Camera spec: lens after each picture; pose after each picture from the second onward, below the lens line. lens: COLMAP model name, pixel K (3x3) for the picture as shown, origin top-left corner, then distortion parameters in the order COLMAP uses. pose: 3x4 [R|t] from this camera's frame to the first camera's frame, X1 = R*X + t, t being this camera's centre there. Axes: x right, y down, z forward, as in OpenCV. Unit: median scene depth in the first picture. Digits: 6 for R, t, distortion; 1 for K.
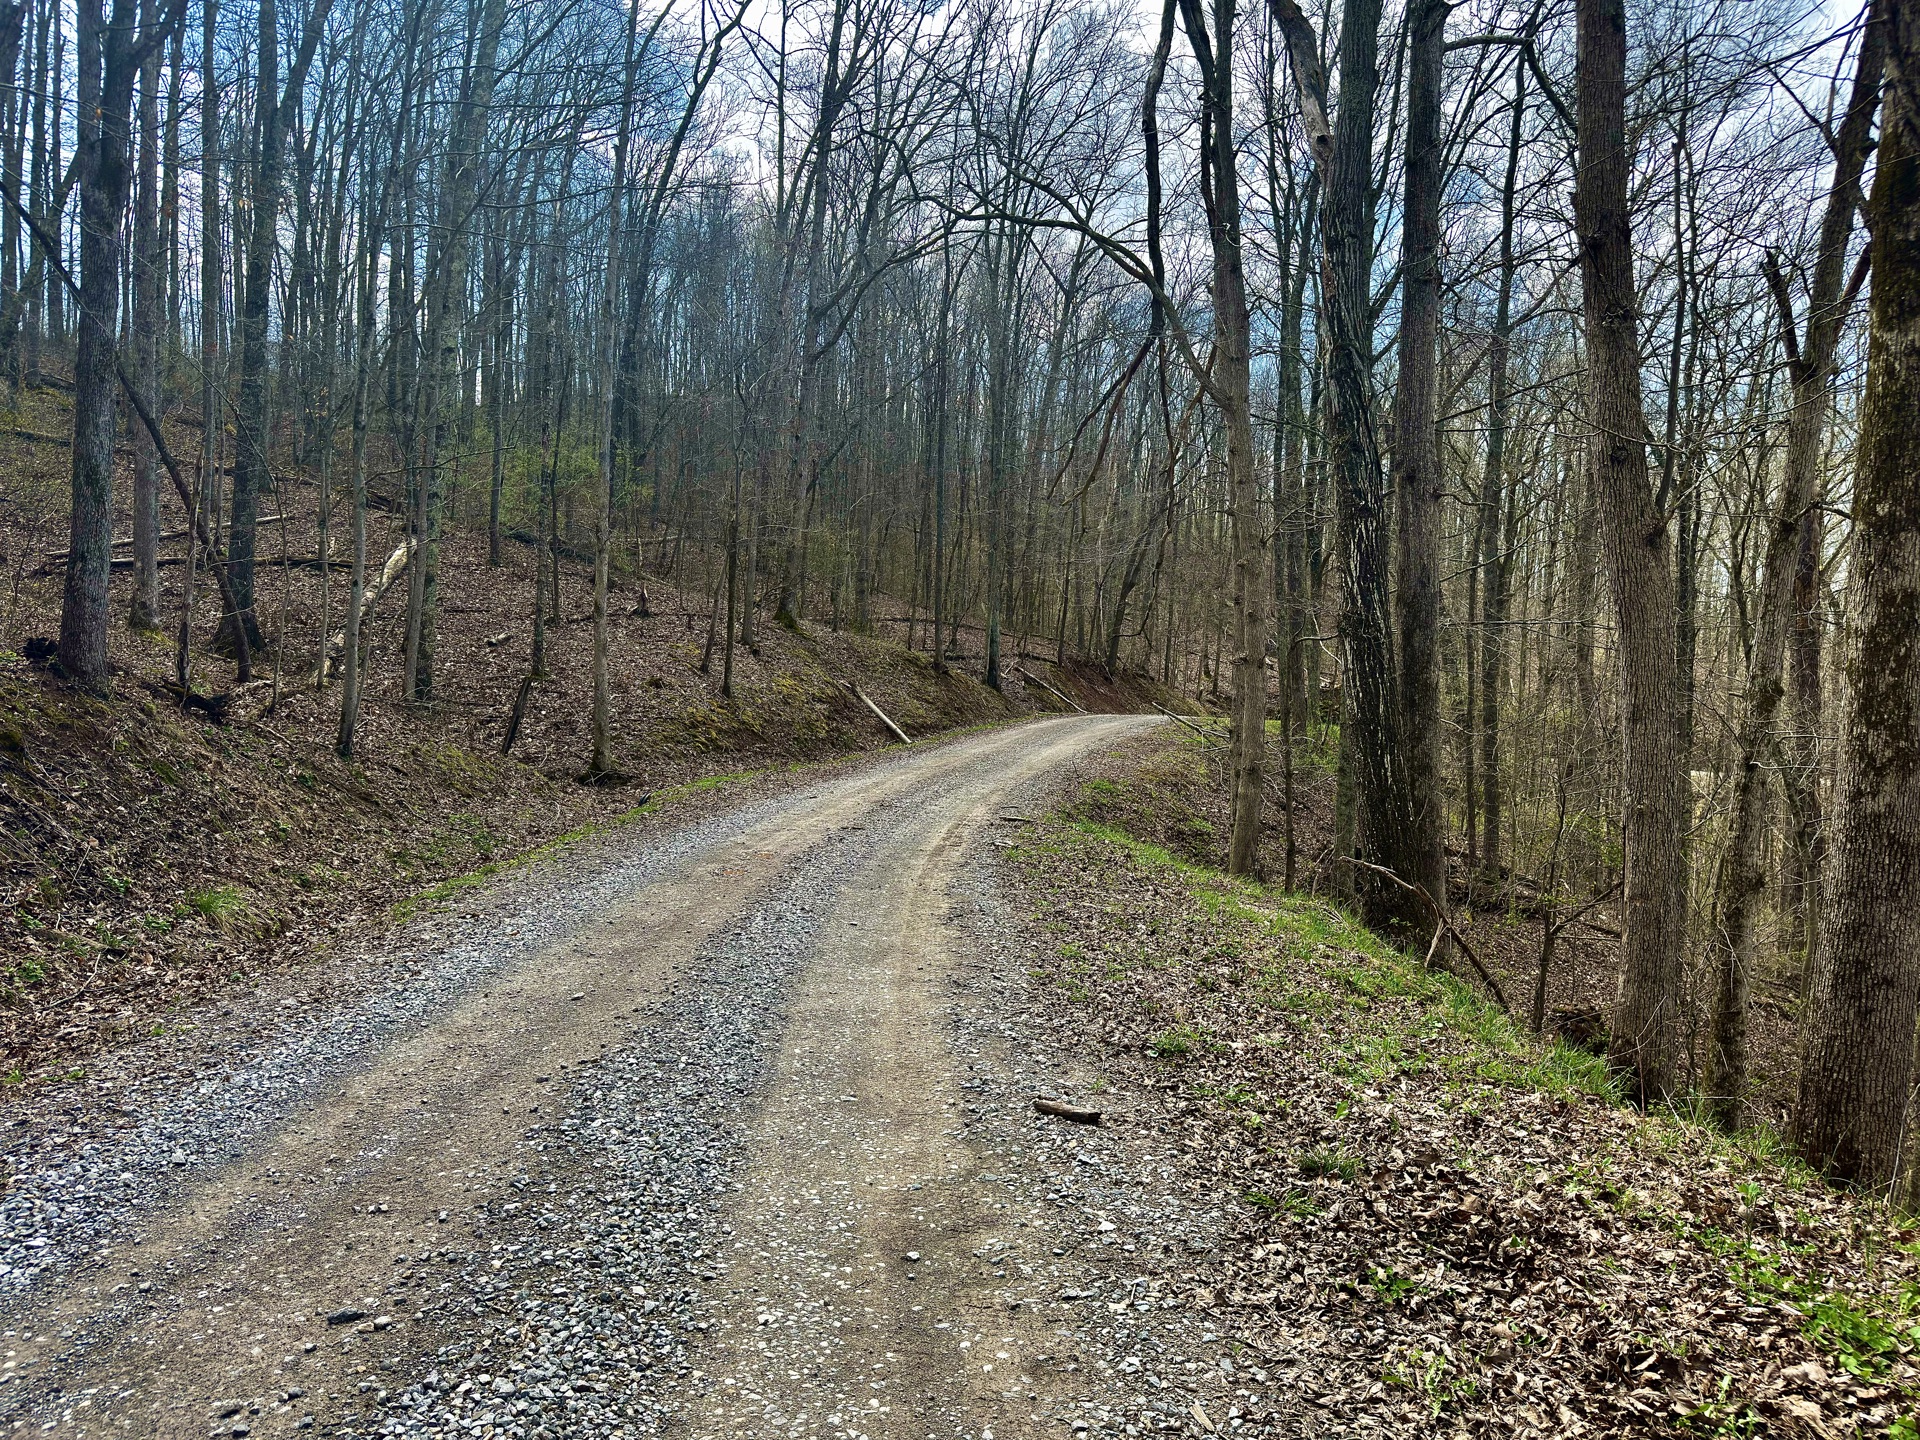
lens RADIAL K [[1353.6, 0, 979.3], [0, 1353.6, 705.3], [0, 0, 1]] dist [0.047642, -0.059631]
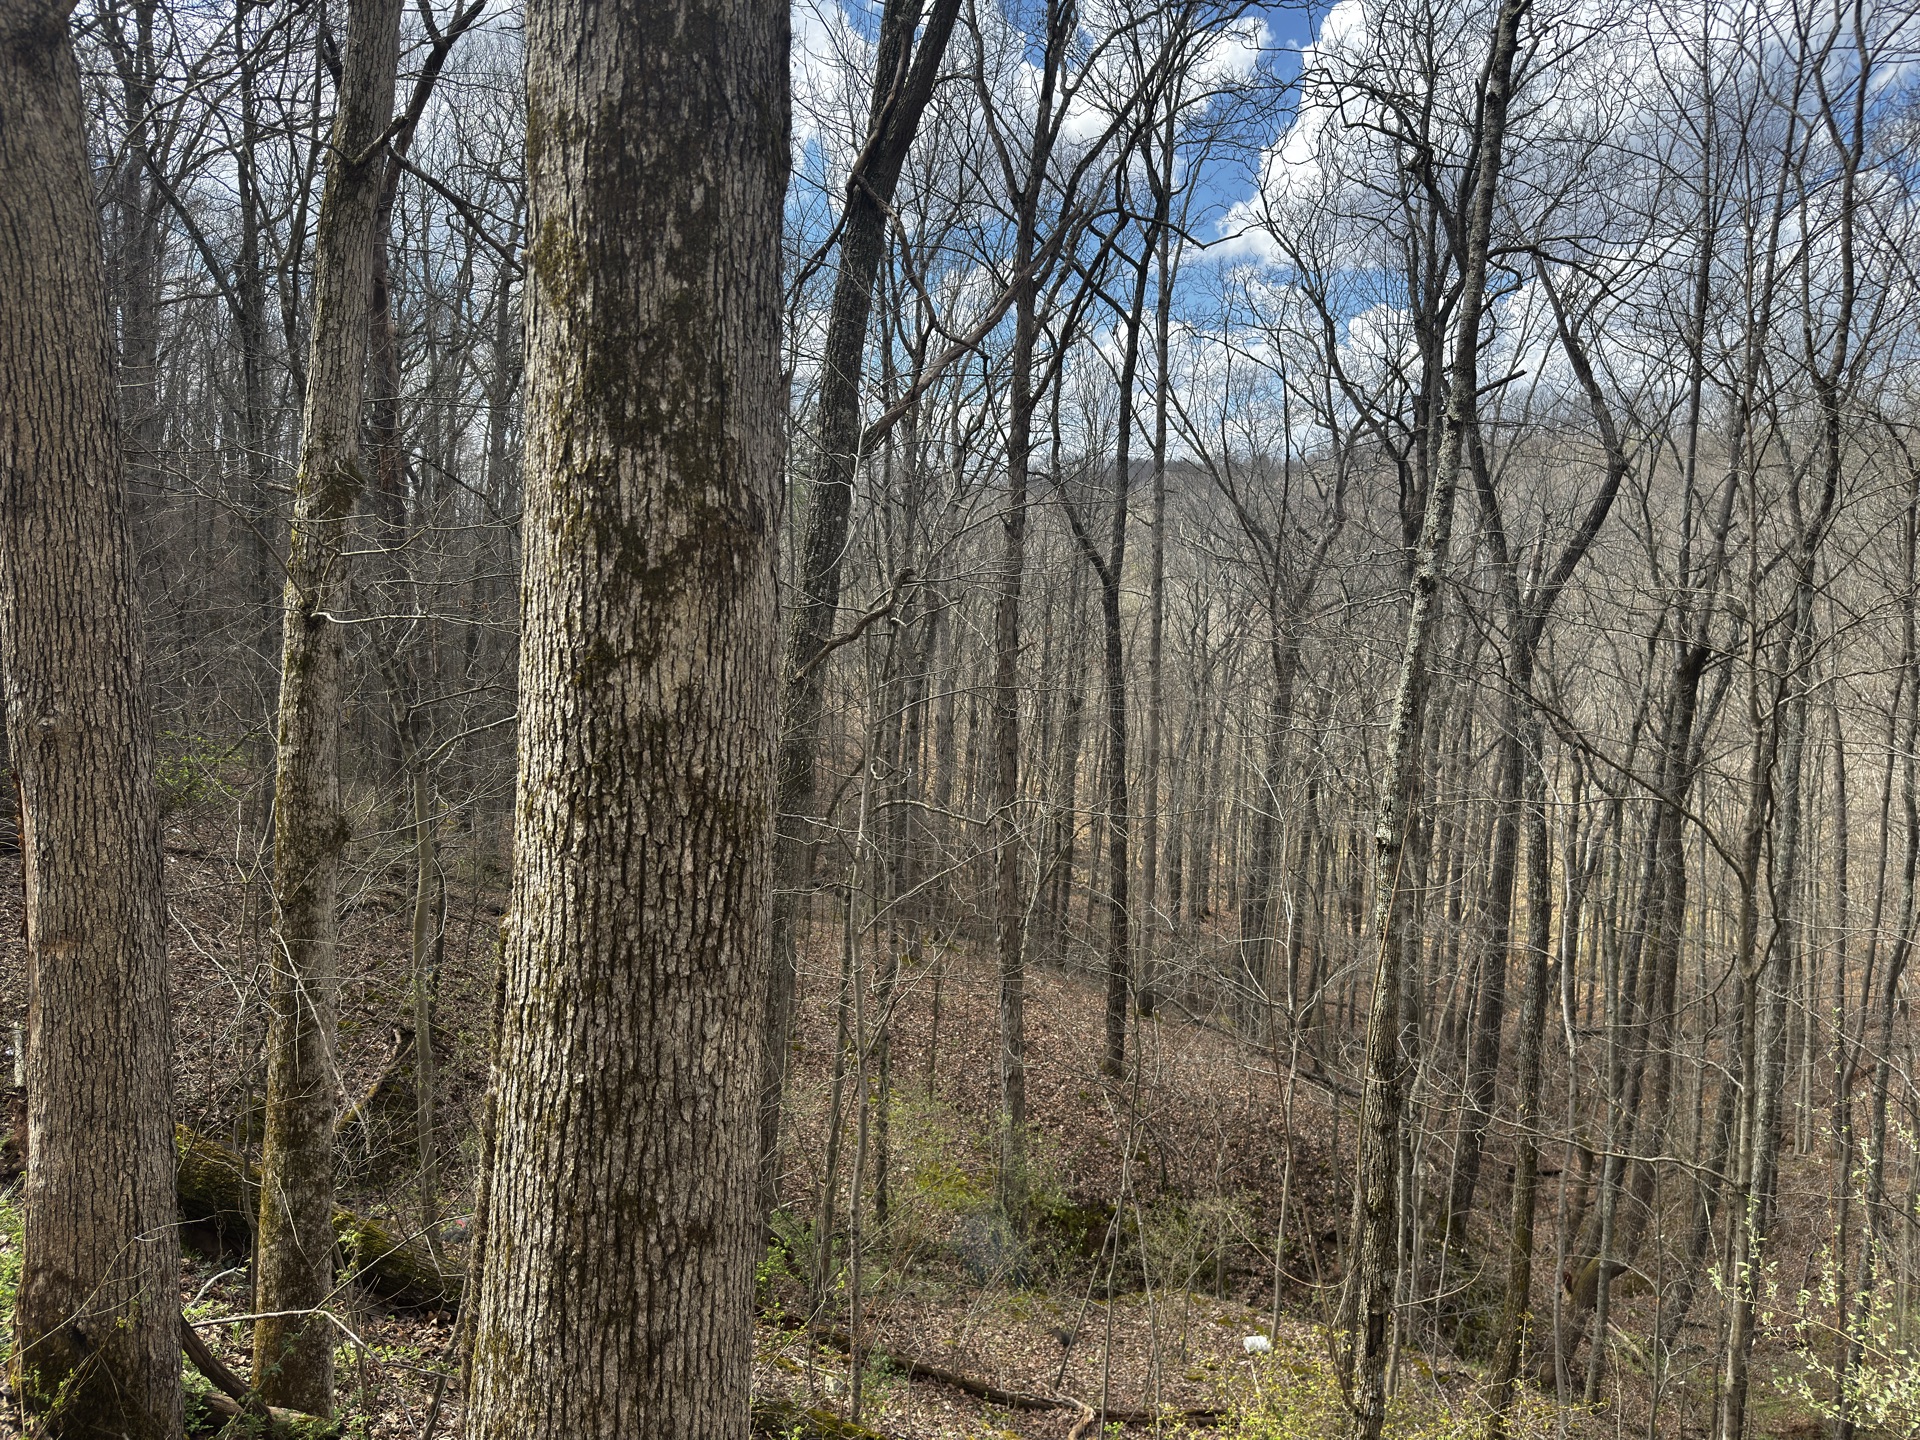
lens RADIAL K [[1353.6, 0, 957.9], [0, 1353.6, 725.0], [0, 0, 1]] dist [0.047642, -0.059631]
pose [[0.593503, -0.089579, 0.799831, 0.440820], [0.007028, 0.994326, 0.106146, 0.047212], [-0.804801, -0.057377, 0.590765, 0.745655]]
